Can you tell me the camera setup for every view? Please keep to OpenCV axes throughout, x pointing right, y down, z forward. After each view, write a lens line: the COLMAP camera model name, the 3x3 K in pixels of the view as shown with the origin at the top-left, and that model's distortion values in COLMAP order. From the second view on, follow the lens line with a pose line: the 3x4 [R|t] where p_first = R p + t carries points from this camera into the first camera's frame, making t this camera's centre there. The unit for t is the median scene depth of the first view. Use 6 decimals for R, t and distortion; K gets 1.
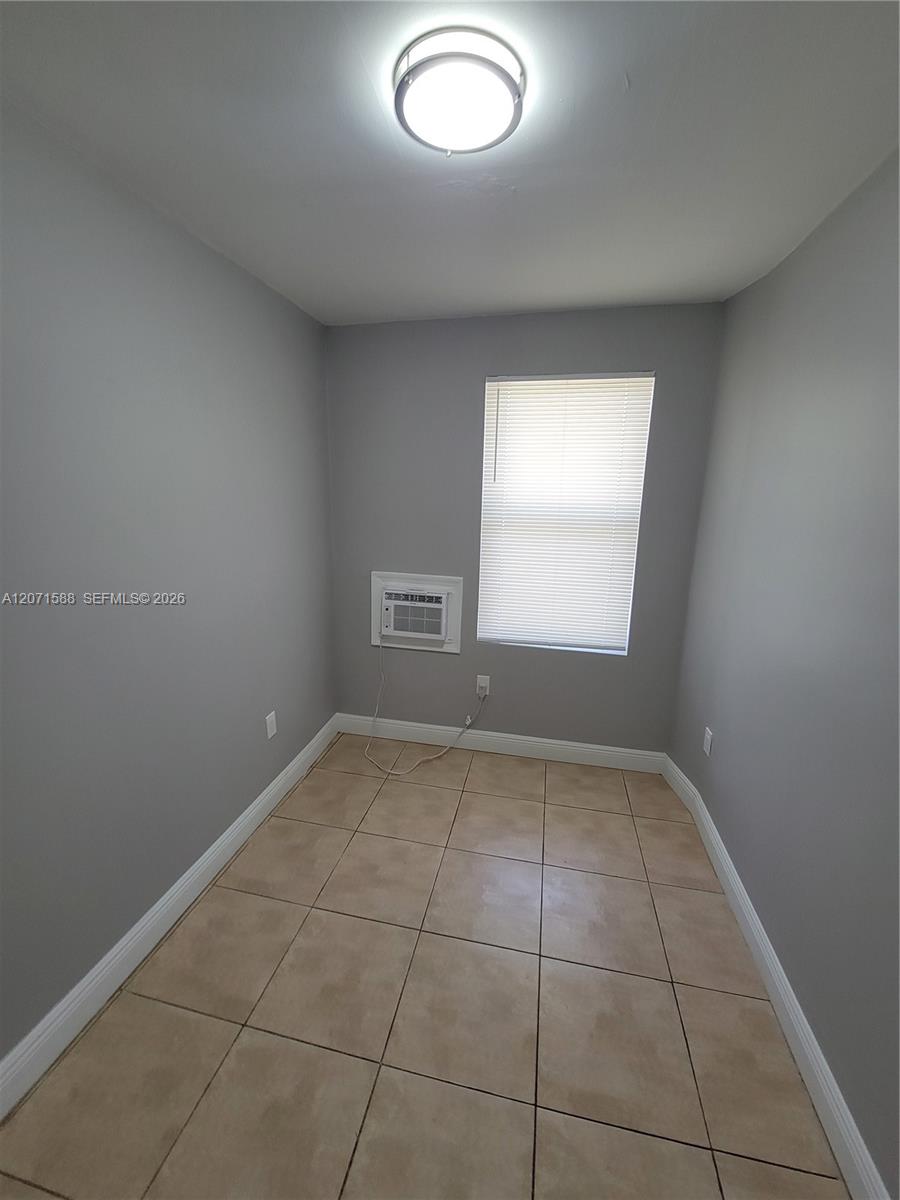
lens RADIAL K [[490.2, 0, 450.0], [0, 490.2, 604.0], [0, 0, 1]] dist [-0.000759, -0.000721]
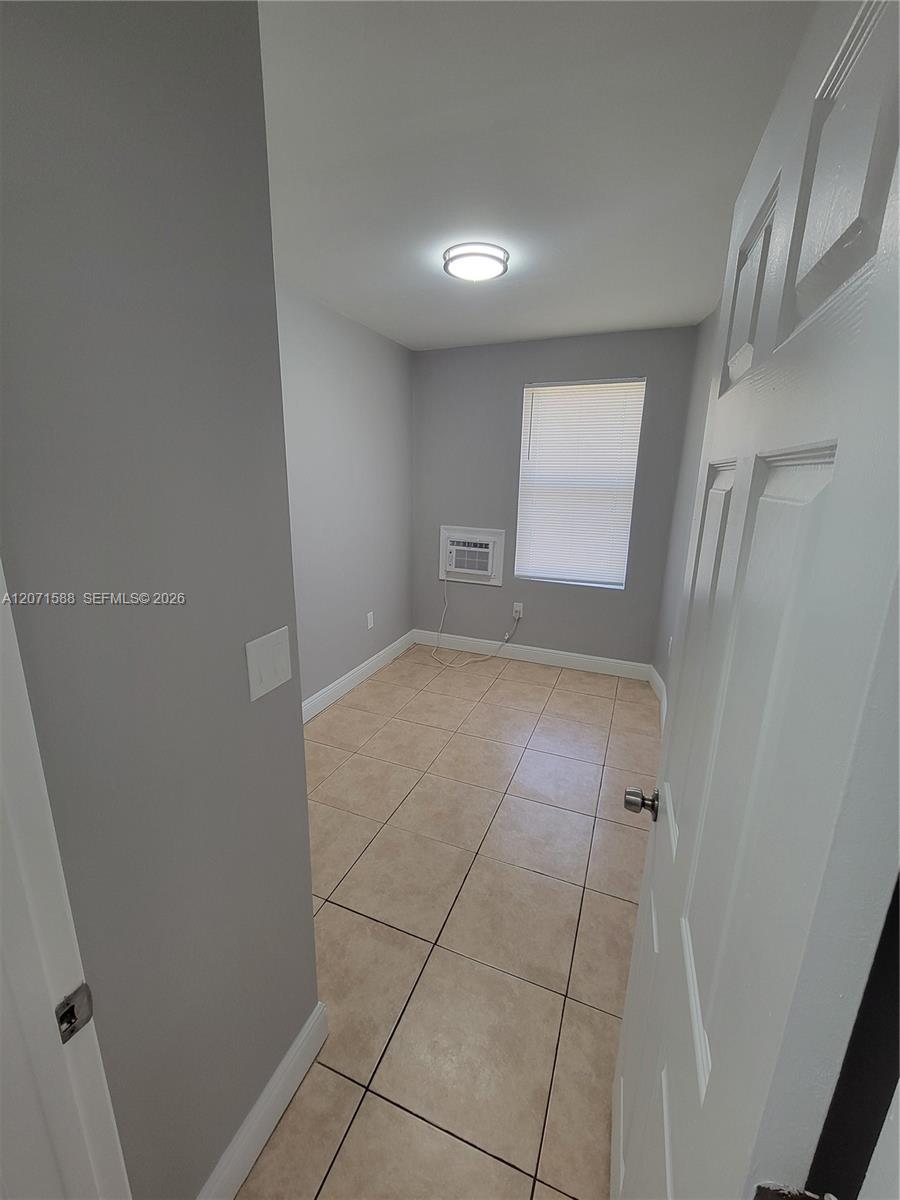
lens RADIAL K [[490.2, 0, 446.1], [0, 490.2, 599.6], [0, 0, 1]] dist [-0.000759, -0.000721]
pose [[0.982153, 0.042466, -0.183226, 0.123556], [-0.036867, 0.998746, 0.033859, 0.099894], [0.184434, -0.026499, 0.982488, -0.387027]]
